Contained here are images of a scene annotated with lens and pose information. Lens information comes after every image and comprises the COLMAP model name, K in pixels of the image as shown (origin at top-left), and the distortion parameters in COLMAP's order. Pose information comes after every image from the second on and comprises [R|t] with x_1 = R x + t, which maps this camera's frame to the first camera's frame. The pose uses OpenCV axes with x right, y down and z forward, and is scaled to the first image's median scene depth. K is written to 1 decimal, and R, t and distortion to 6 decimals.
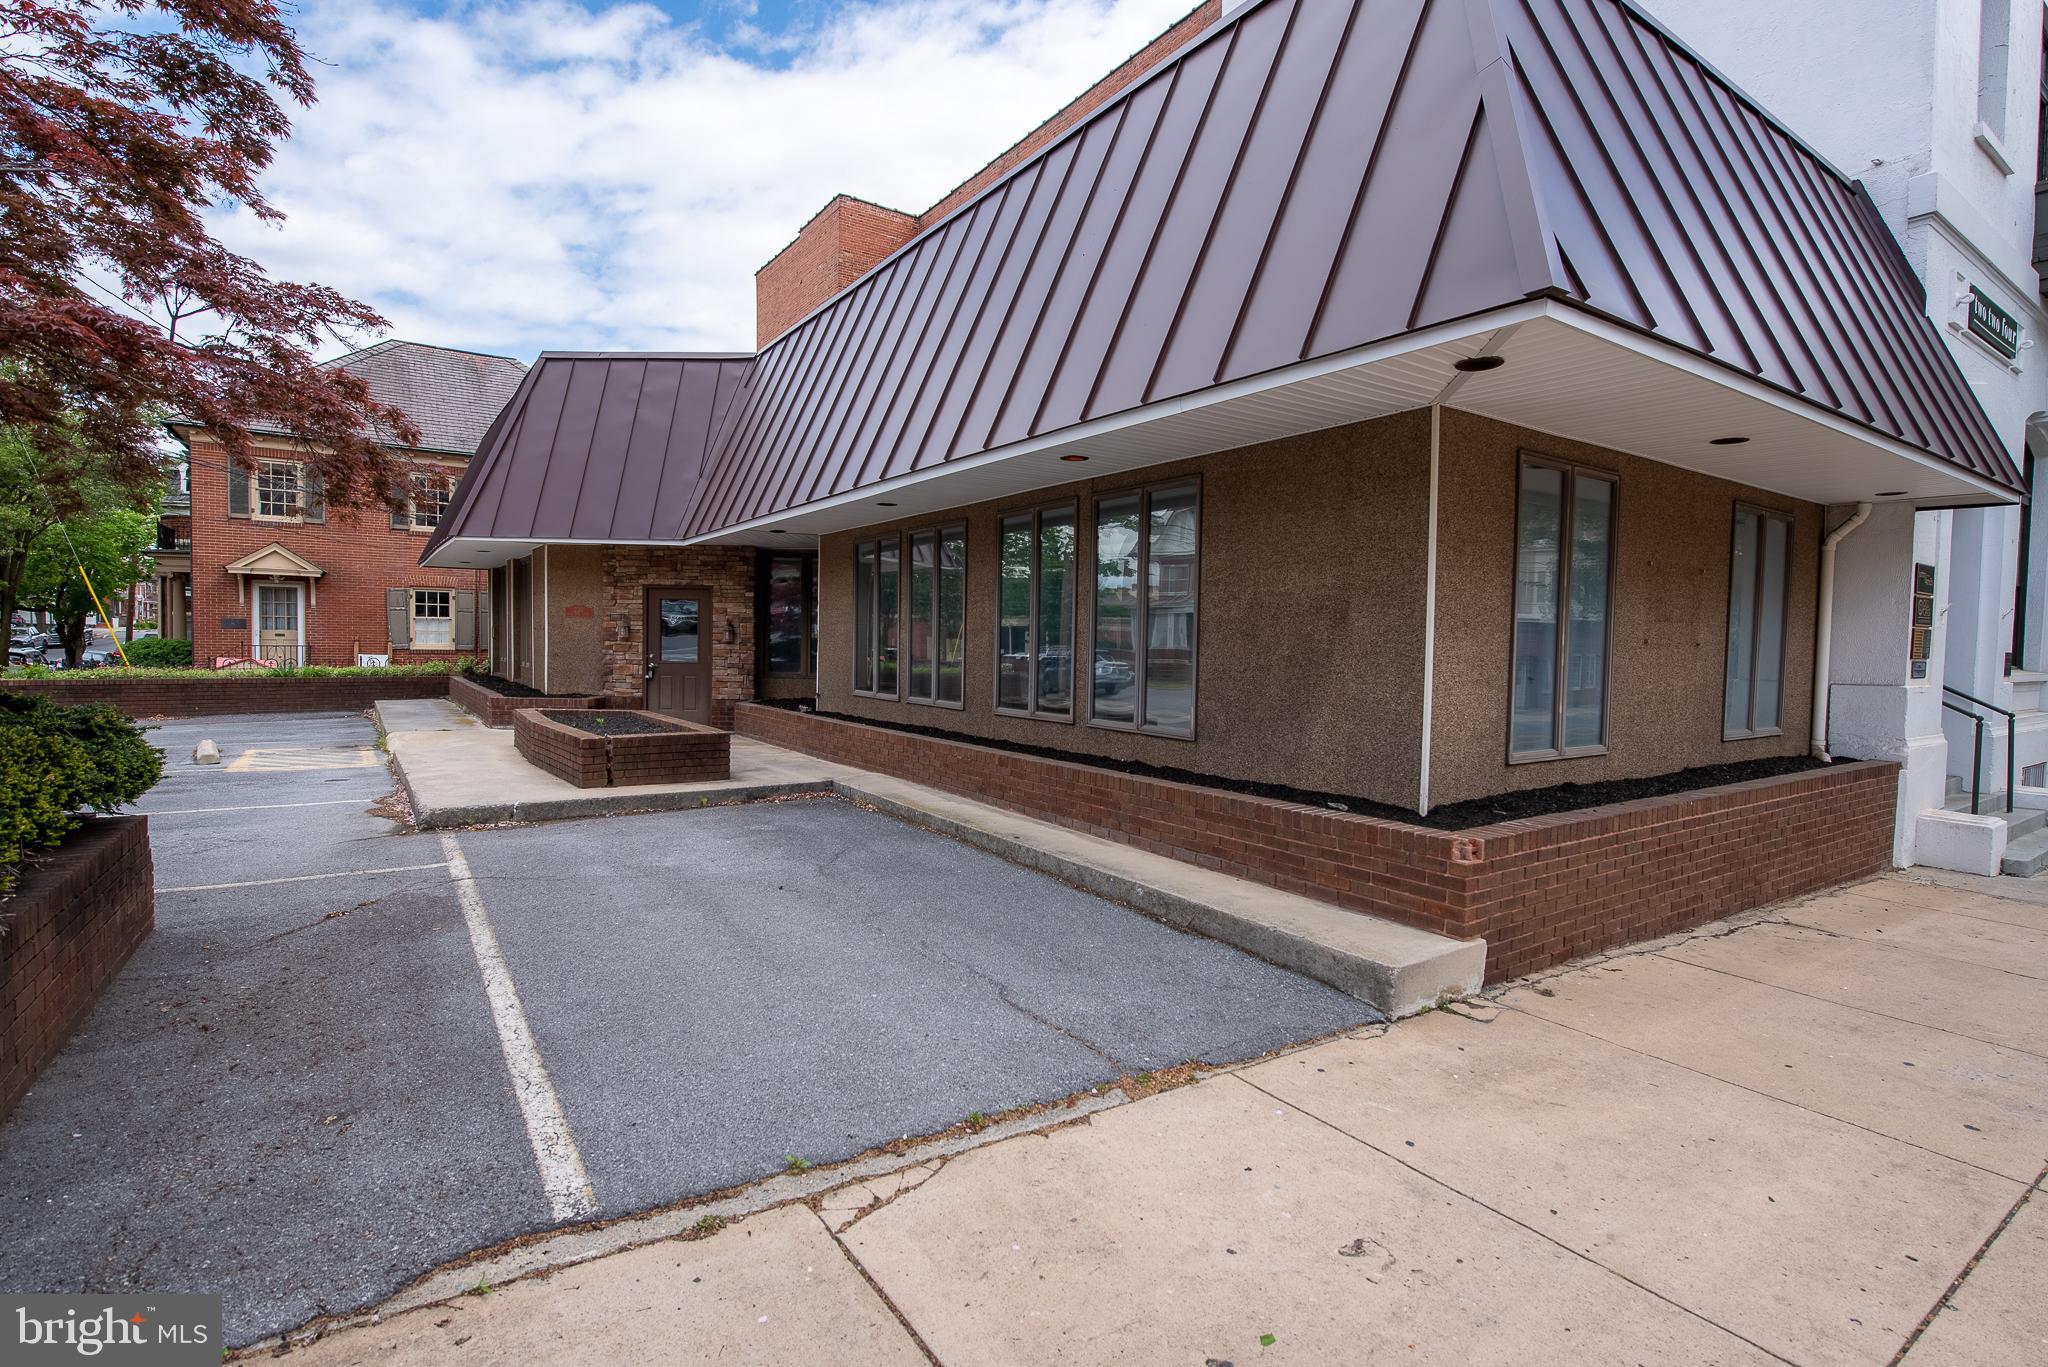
lens RADIAL K [[963.8, 0, 1024.0], [0, 963.8, 683.5], [0, 0, 1]] dist [-0.010717, -0.001597]
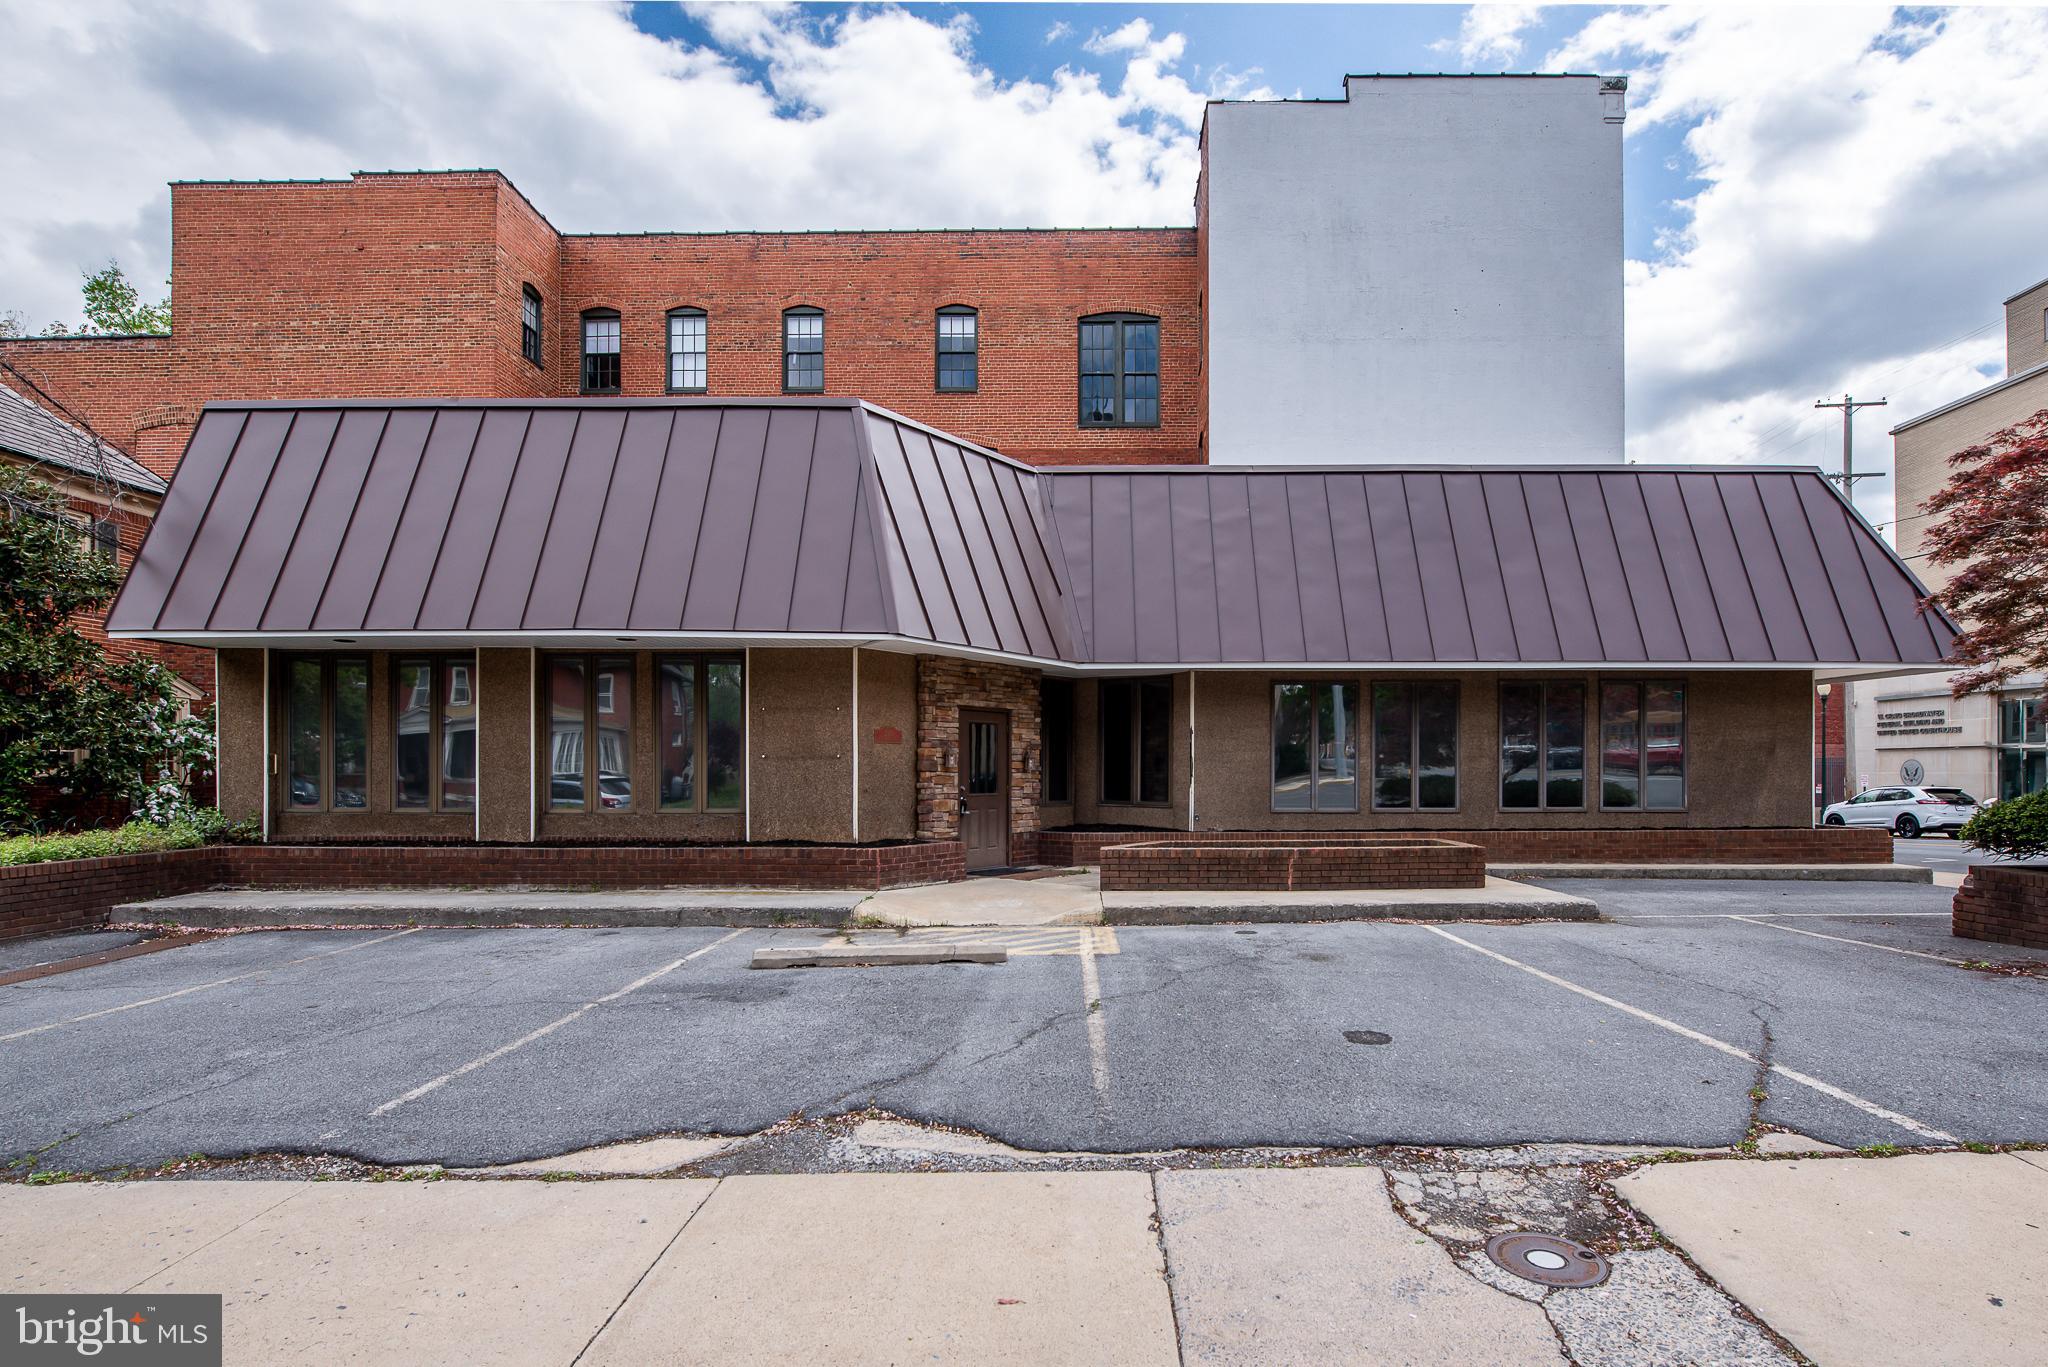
lens RADIAL K [[975.9, 0, 1081.1], [0, 975.9, 776.7], [0, 0, 1]] dist [-0.011201, -0.004006]
pose [[0.570397, -0.022779, 0.821053, -2.442998], [0.046825, 0.998891, -0.004817, -0.069870], [-0.820033, 0.041194, 0.570831, 0.973041]]
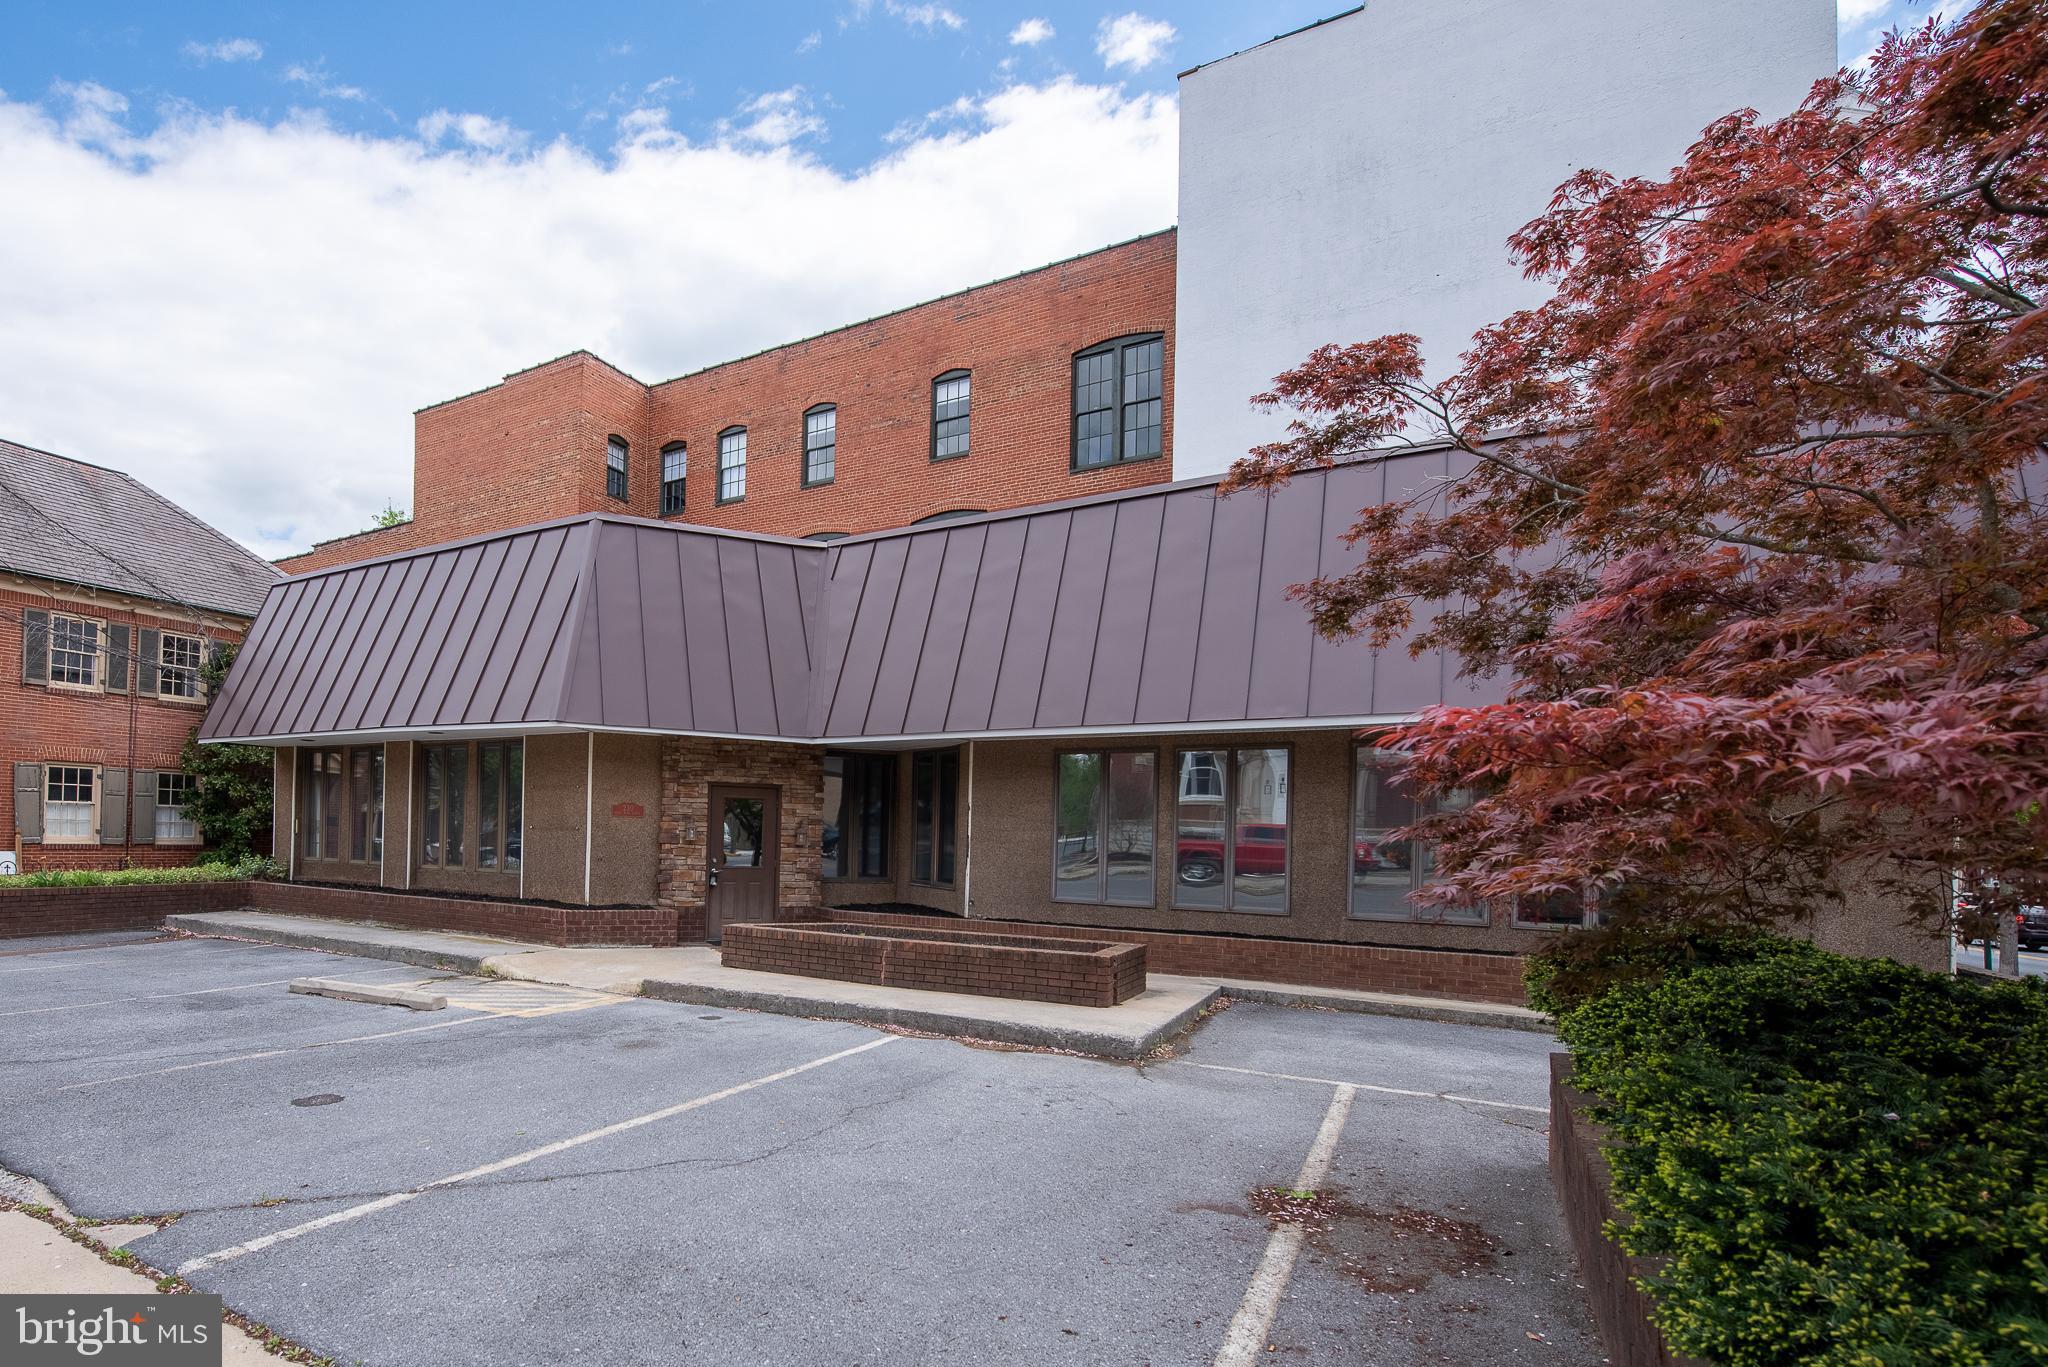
lens RADIAL K [[998.8, 0, 800.8], [0, 998.8, 835.6], [0, 0, 1]] dist [-0.015375, -0.000861]
pose [[0.926086, 0.004516, 0.377286, -1.559857], [0.008405, 0.999433, -0.032593, -0.048758], [-0.377220, 0.033355, 0.925523, 0.237753]]
